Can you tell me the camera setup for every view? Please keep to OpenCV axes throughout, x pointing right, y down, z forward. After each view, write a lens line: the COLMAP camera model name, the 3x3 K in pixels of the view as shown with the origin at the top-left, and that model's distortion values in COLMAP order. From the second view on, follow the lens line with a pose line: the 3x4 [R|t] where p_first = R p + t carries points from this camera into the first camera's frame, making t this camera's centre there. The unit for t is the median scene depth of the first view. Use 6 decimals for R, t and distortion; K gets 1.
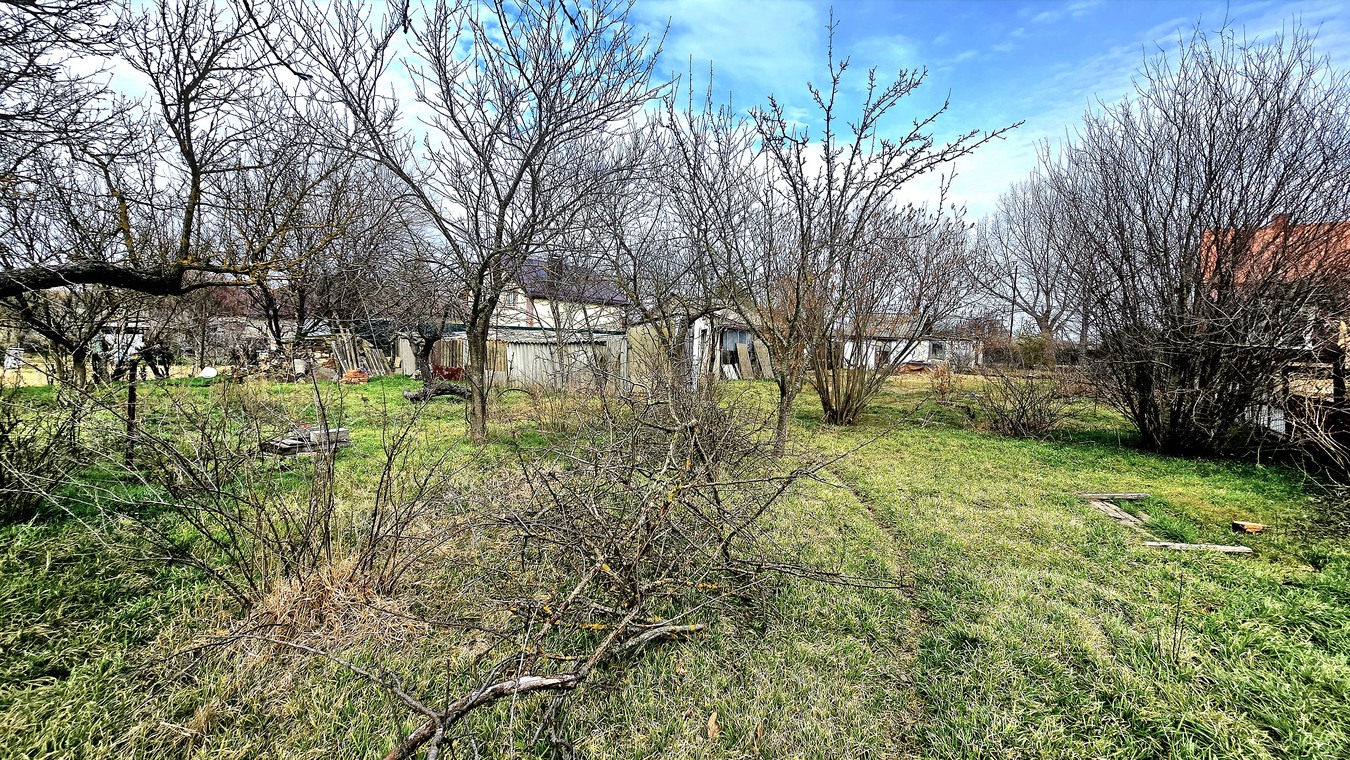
lens RADIAL K [[551.6, 0, 670.3], [0, 551.6, 368.2], [0, 0, 1]] dist [0.000463, 0.000721]
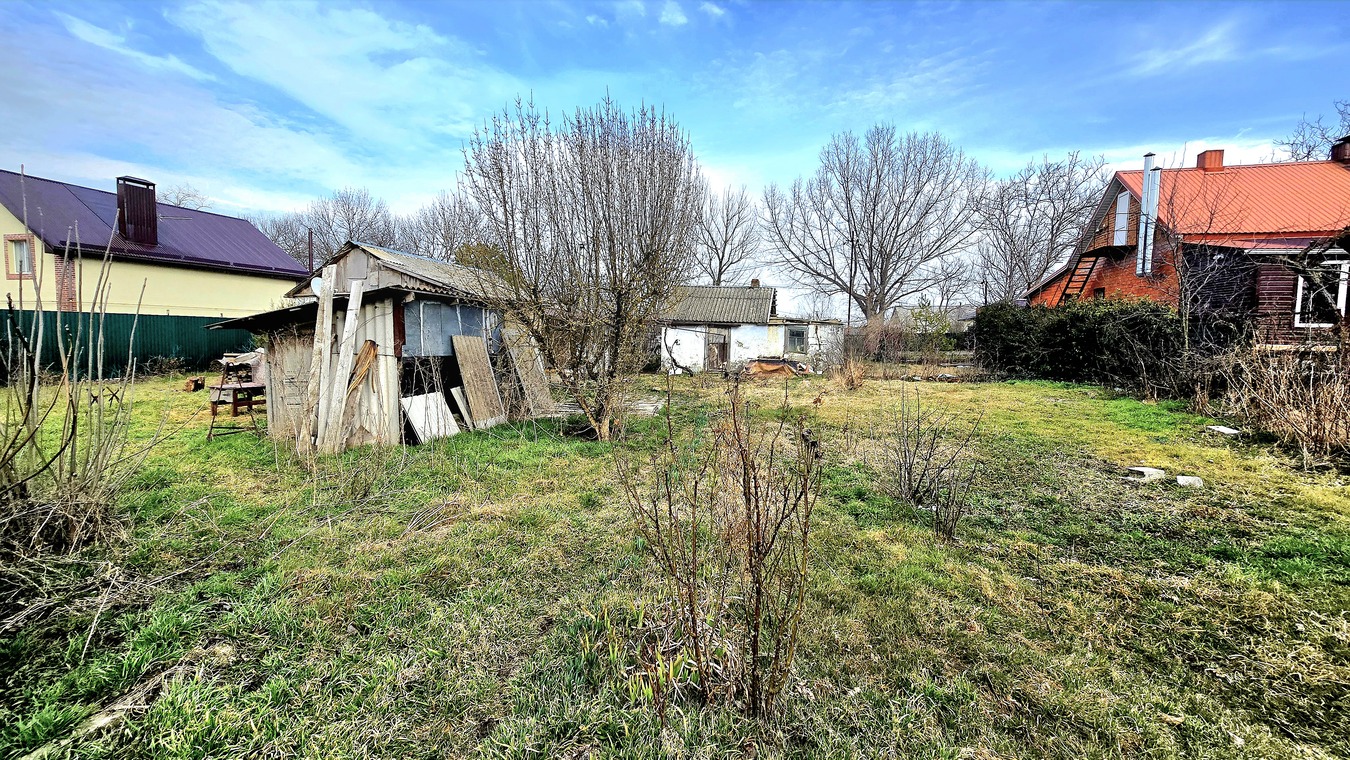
lens RADIAL K [[551.6, 0, 670.3], [0, 551.6, 368.2], [0, 0, 1]] dist [0.000463, 0.000721]
pose [[0.922909, -0.048487, 0.381952, 0.083397], [0.044161, 0.998822, 0.020091, -0.017765], [-0.382476, -0.001674, 0.923964, 0.436824]]
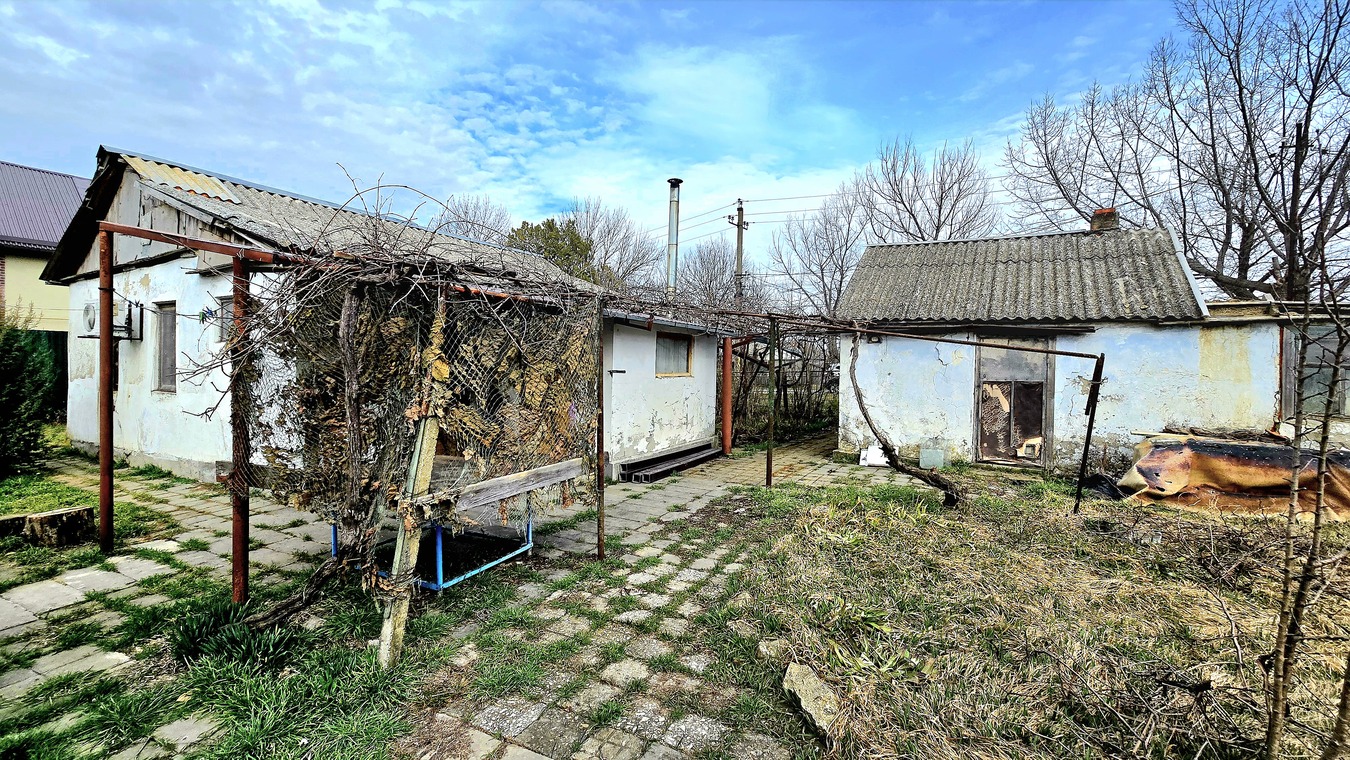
lens RADIAL K [[551.6, 0, 670.3], [0, 551.6, 368.2], [0, 0, 1]] dist [0.000463, 0.000721]
pose [[0.996462, -0.021621, 0.081221, 0.236872], [0.024807, 0.998954, -0.038425, -0.032862], [-0.080305, 0.040304, 0.995955, 0.825150]]
